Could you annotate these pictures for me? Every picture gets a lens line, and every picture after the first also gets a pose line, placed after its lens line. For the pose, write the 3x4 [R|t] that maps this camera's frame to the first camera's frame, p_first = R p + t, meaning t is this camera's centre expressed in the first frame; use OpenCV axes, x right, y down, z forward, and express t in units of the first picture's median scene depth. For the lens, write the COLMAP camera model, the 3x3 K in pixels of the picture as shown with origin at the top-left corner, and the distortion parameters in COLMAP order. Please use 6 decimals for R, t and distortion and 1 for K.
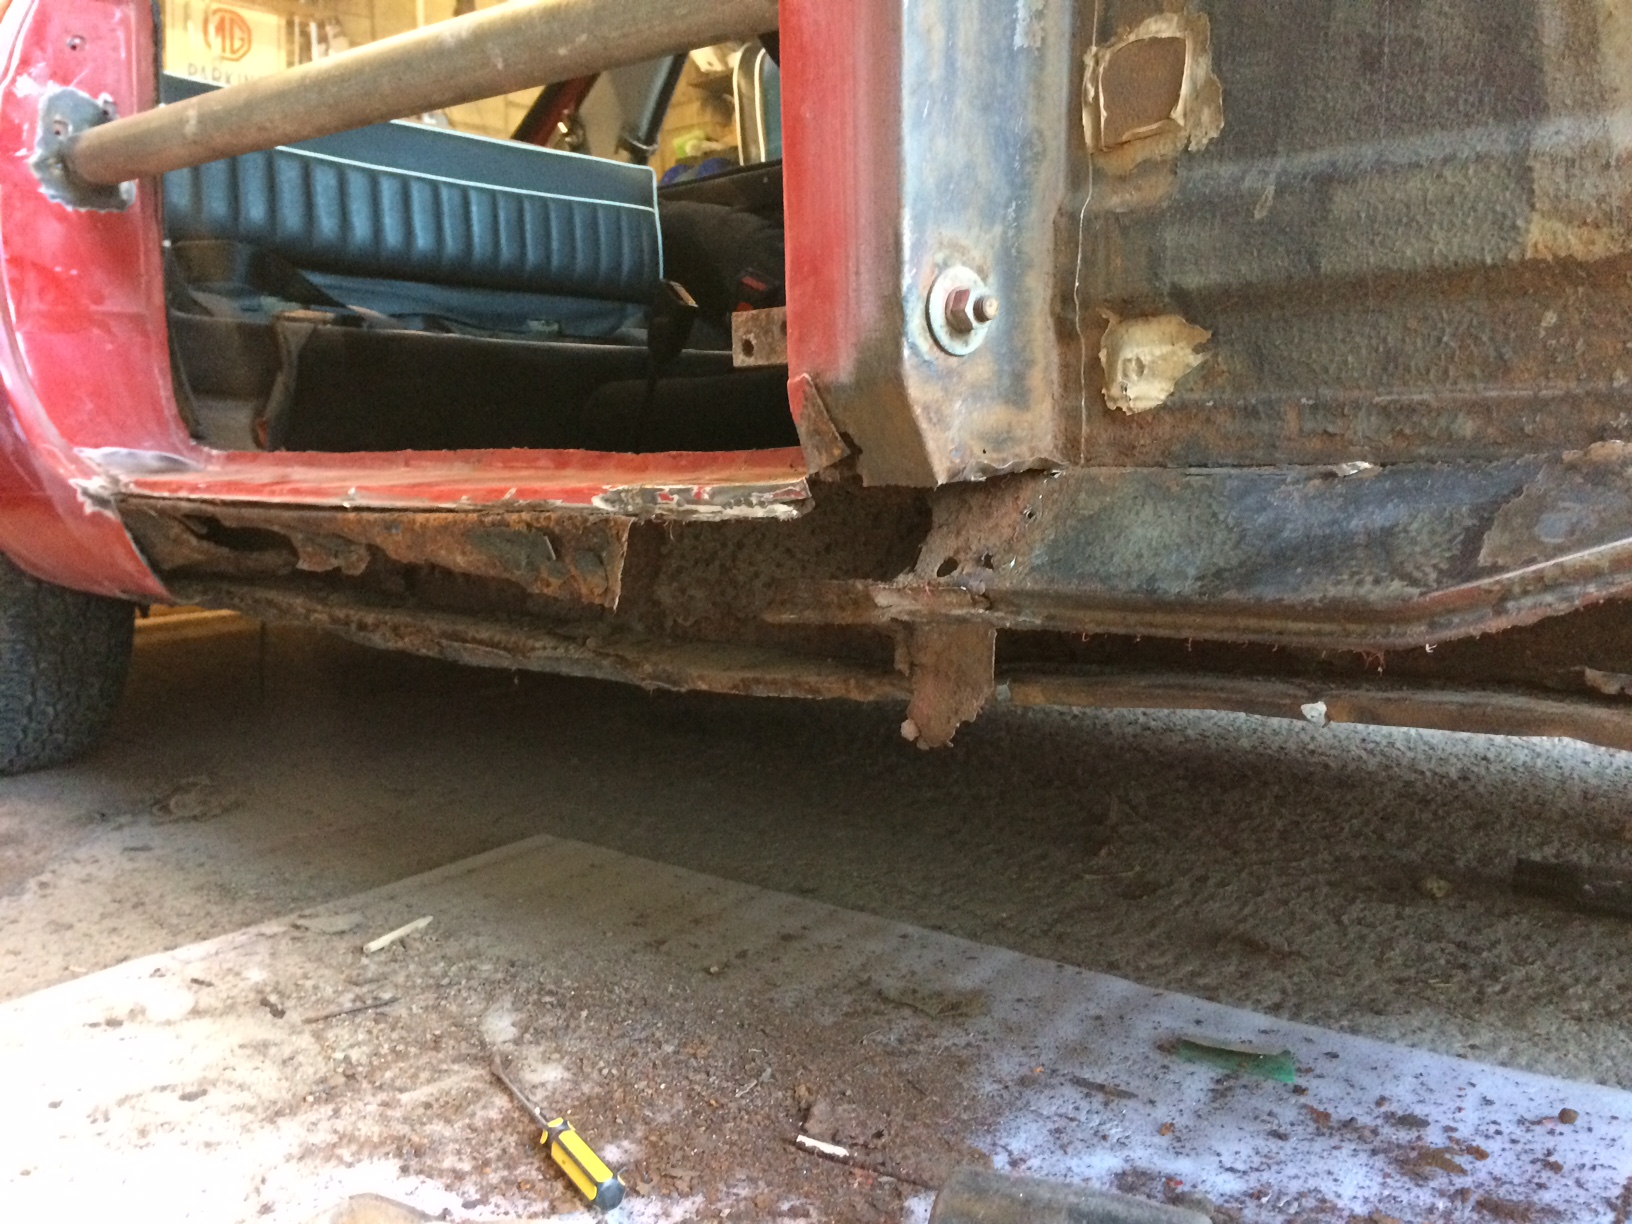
lens RADIAL K [[1453.4, 0, 816.0], [0, 1453.4, 612.0], [0, 0, 1]] dist [0.099730, -0.152584]
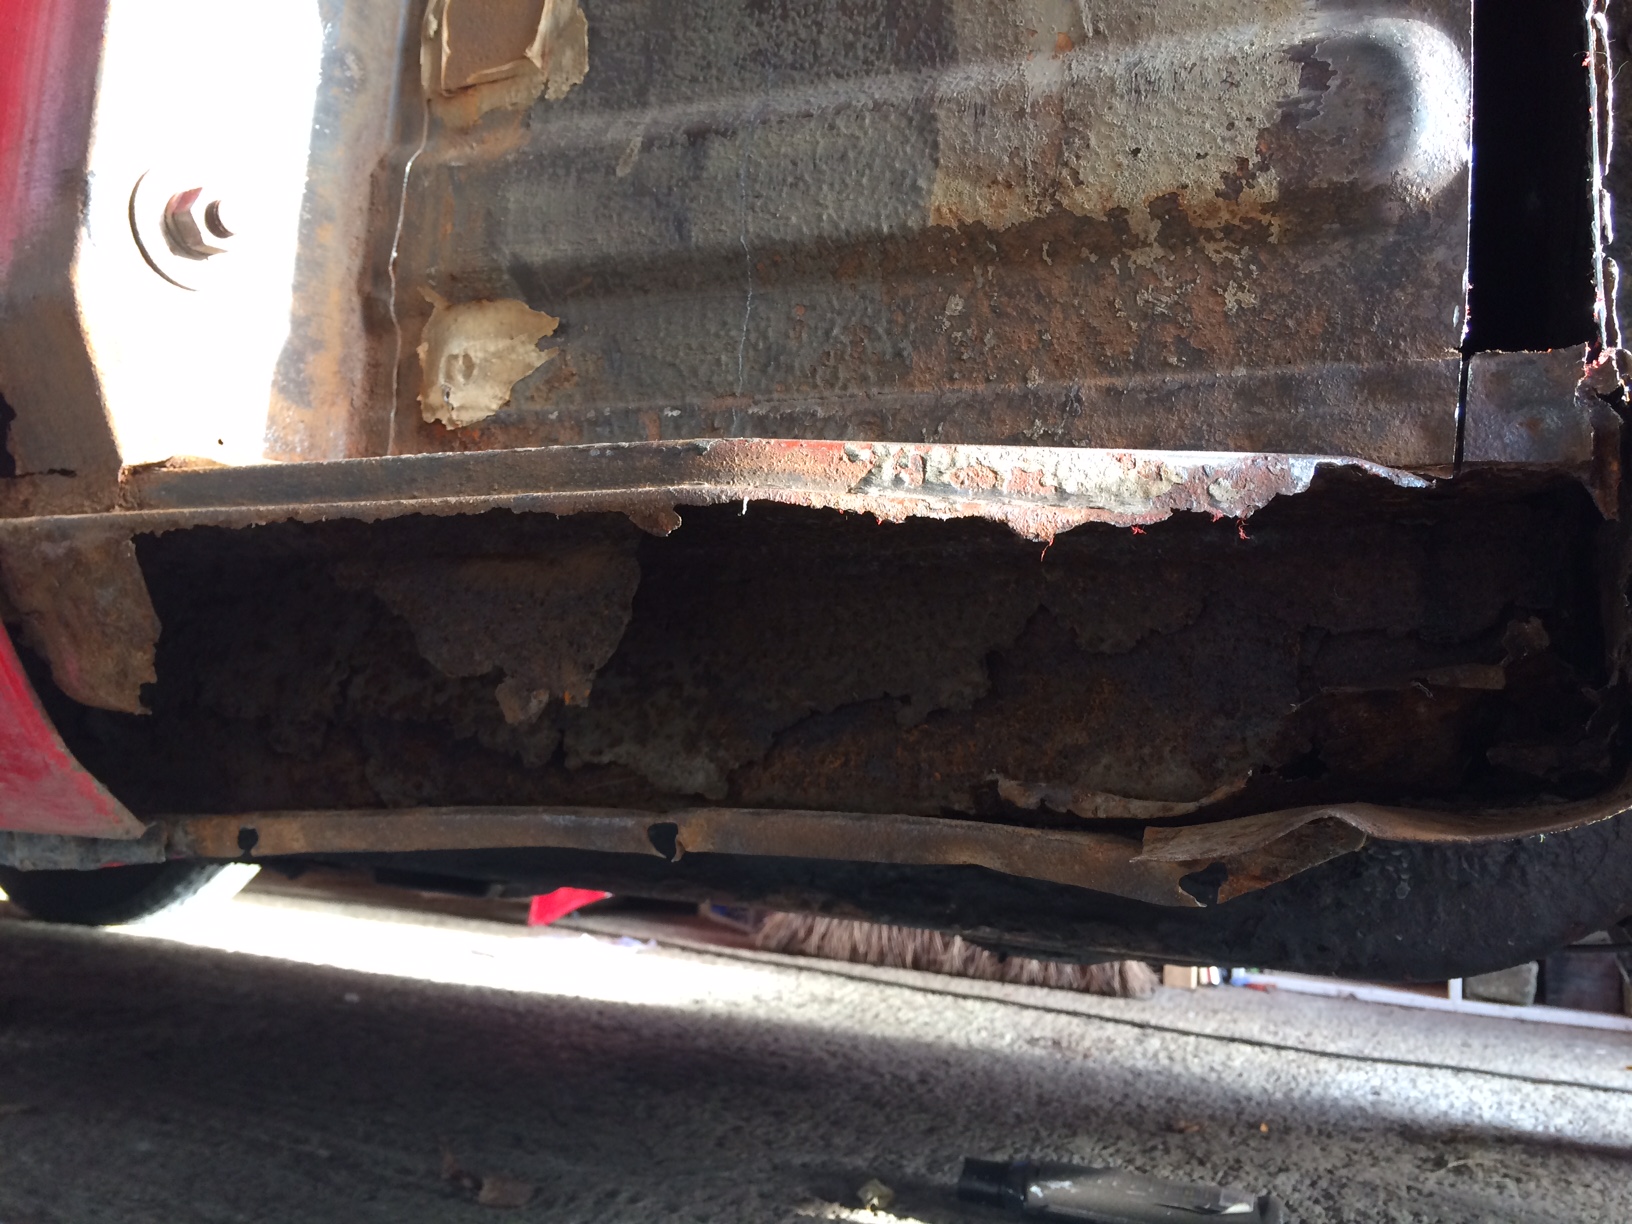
lens RADIAL K [[1368.0, 0, 816.0], [0, 1368.0, 612.0], [0, 0, 1]] dist [0.117325, -0.002697]
pose [[0.950689, 0.116901, 0.287271, 0.216739], [-0.039692, 0.964488, -0.261128, 0.135844], [-0.307595, 0.236849, 0.921568, 0.357574]]
